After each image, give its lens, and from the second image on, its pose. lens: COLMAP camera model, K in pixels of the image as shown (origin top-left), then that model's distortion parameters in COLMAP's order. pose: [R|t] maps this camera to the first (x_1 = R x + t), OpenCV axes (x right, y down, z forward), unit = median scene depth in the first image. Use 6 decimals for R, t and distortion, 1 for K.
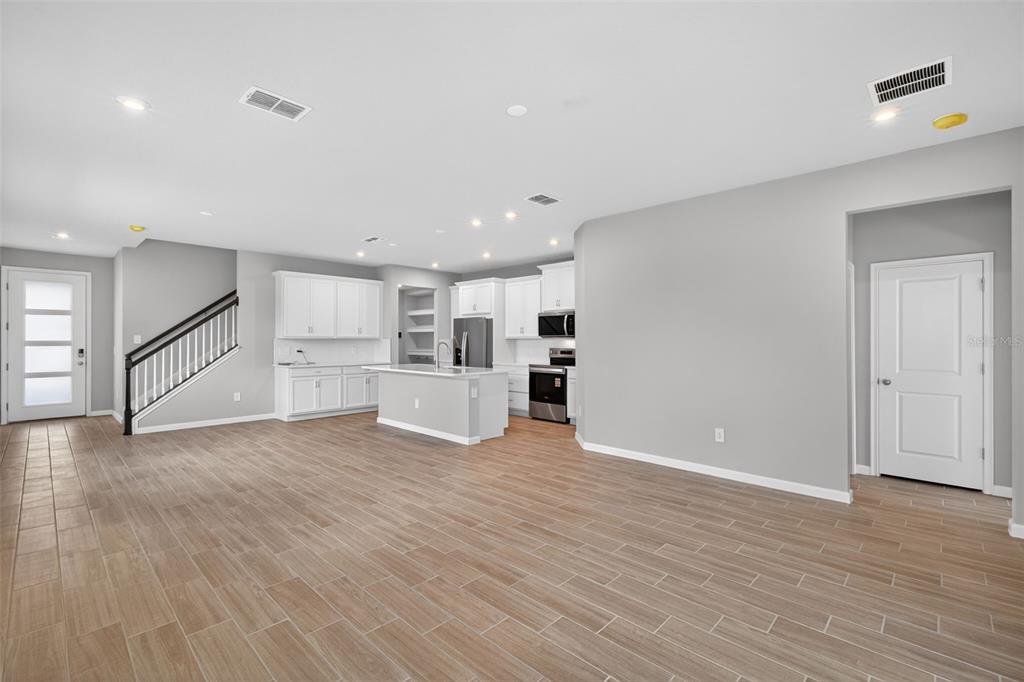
lens RADIAL K [[453.5, 0, 508.8], [0, 453.5, 337.1], [0, 0, 1]] dist [-0.001404, -0.001670]
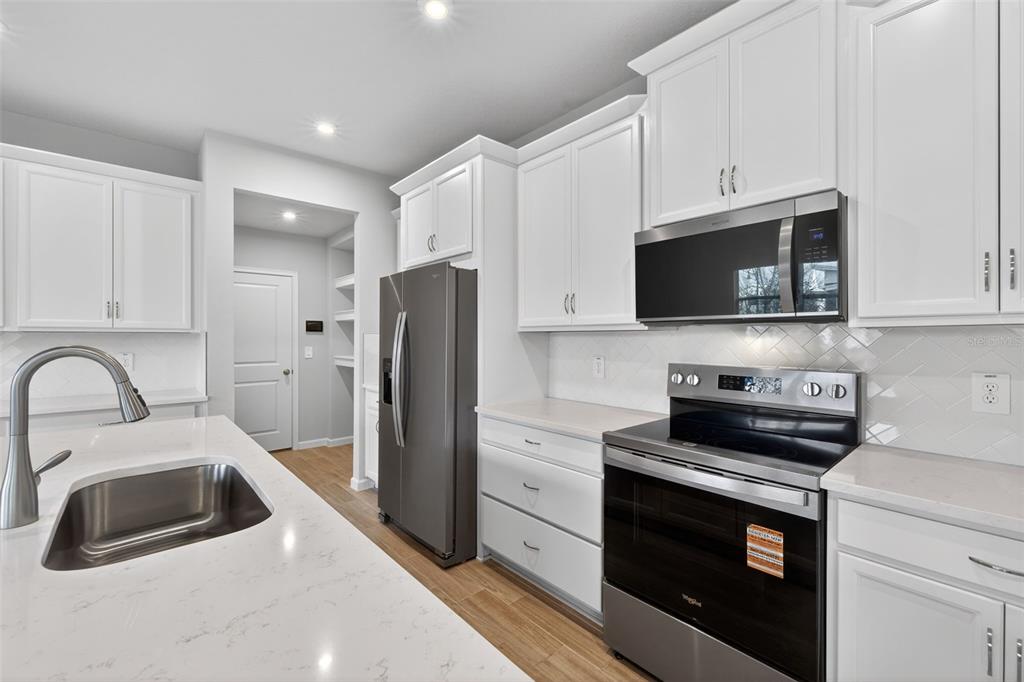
lens RADIAL K [[430.7, 0, 504.7], [0, 430.7, 338.3], [0, 0, 1]] dist [0.006059, -0.000225]
pose [[0.995982, -0.000874, -0.089554, 0.012727], [0.001725, 0.999954, 0.009421, 0.006165], [0.089541, -0.009537, 0.995937, 0.783111]]
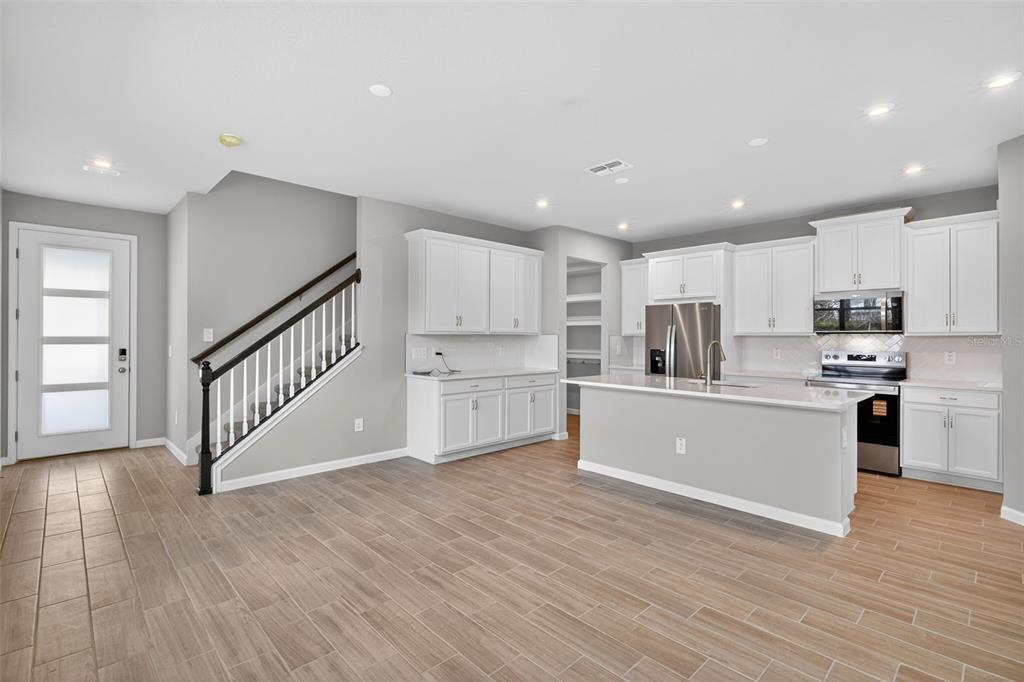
lens RADIAL K [[474.2, 0, 510.1], [0, 474.2, 333.9], [0, 0, 1]] dist [-0.002349, -0.000498]
pose [[0.998978, 0.002651, -0.045121, -0.349936], [-0.002585, 0.999995, 0.001525, 0.000982], [0.045125, -0.001407, 0.998980, 0.333296]]
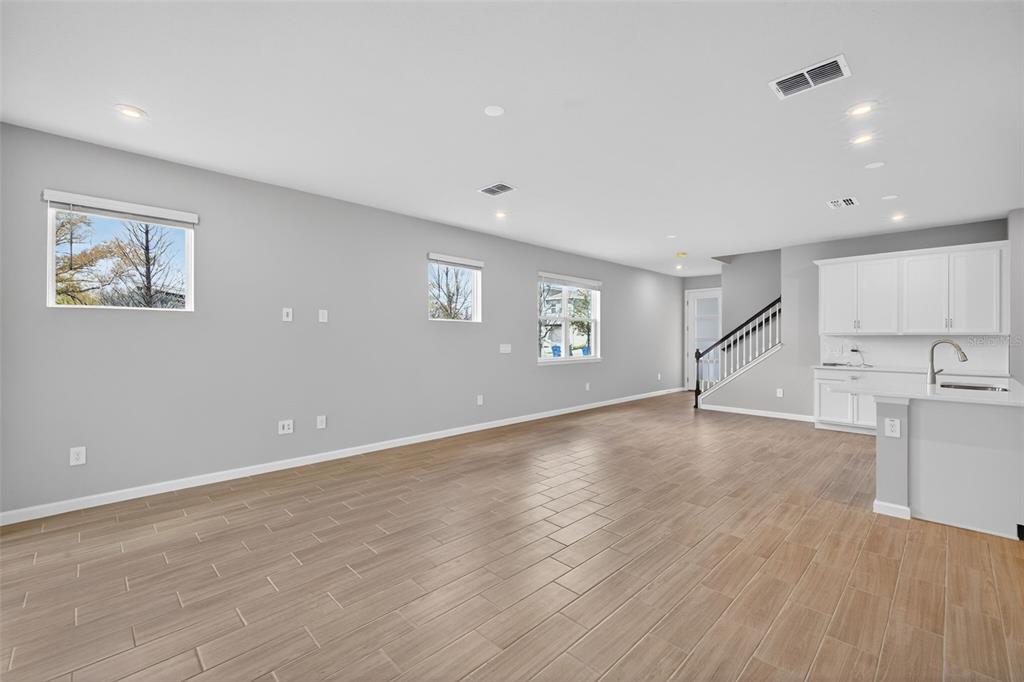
lens RADIAL K [[430.7, 0, 506.9], [0, 430.7, 338.1], [0, 0, 1]] dist [0.006059, -0.000225]
pose [[-0.031459, 0.002948, -0.999501, 0.386103], [0.004749, 0.999985, 0.002800, 0.003134], [0.999494, -0.004658, -0.031473, 0.411709]]
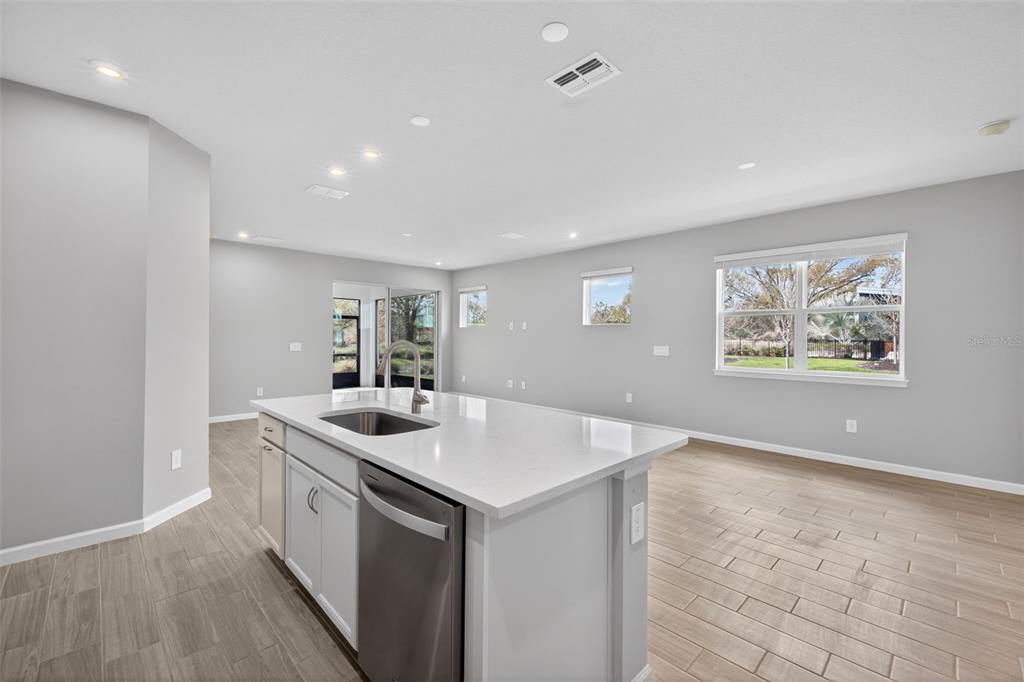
lens RADIAL K [[430.7, 0, 514.8], [0, 430.7, 337.2], [0, 0, 1]] dist [0.006059, -0.000225]
pose [[-0.999512, -0.006118, 0.030647, -0.230319], [-0.006309, 0.999961, -0.006144, 0.007959], [-0.030609, -0.006334, -0.999511, 1.220124]]
